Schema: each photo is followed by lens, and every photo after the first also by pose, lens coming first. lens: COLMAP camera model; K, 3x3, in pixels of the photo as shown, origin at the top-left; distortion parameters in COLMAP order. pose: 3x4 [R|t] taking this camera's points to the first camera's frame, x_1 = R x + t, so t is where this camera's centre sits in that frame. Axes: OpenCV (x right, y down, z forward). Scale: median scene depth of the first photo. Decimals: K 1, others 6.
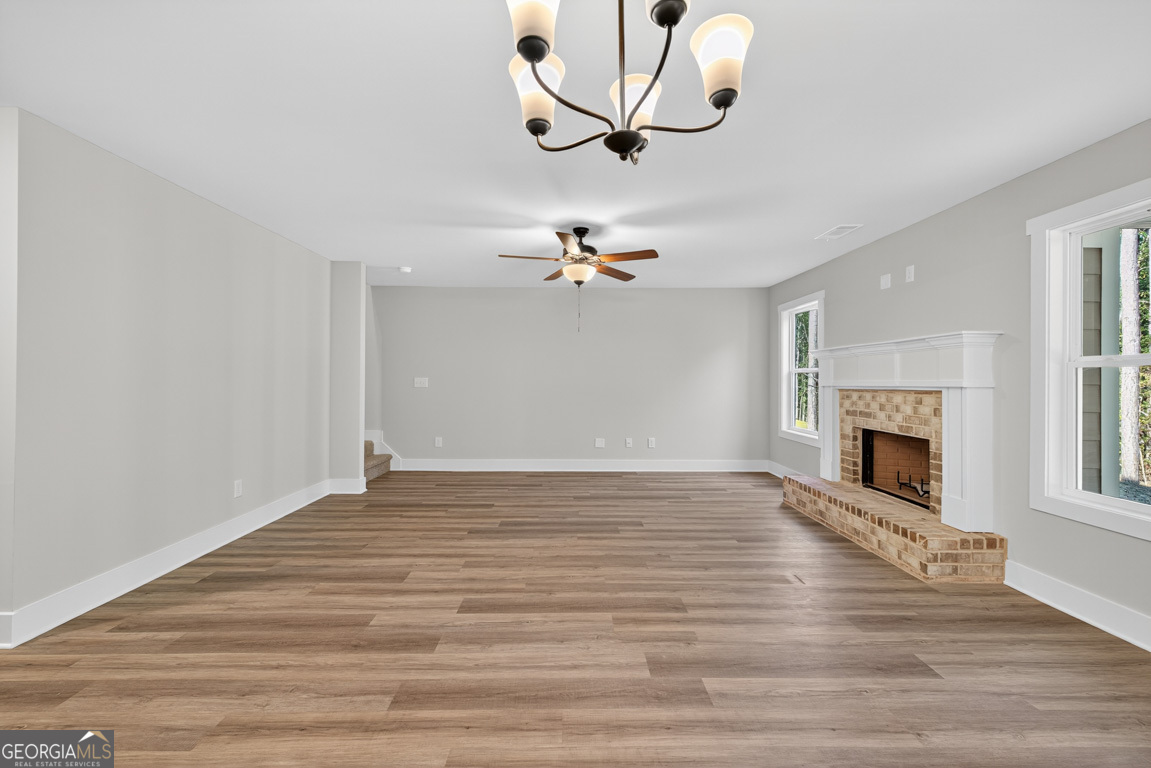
lens RADIAL K [[490.2, 0, 577.8], [0, 490.2, 376.6], [0, 0, 1]] dist [0.004479, 0.000170]
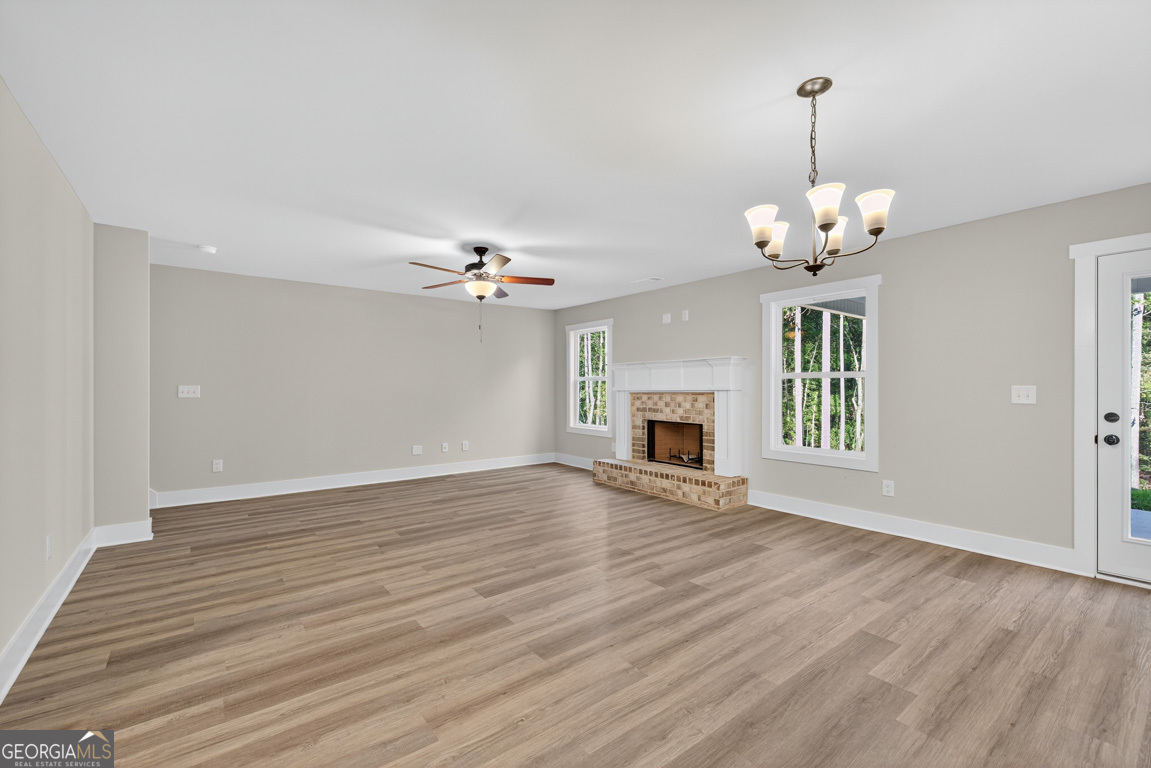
lens RADIAL K [[493.6, 0, 579.1], [0, 493.6, 387.0], [0, 0, 1]] dist [0.005151, 0.000024]
pose [[0.793899, -0.005287, 0.608027, -0.549127], [0.001135, 0.999973, 0.007212, -0.000813], [-0.608048, -0.005035, 0.793884, -0.006709]]
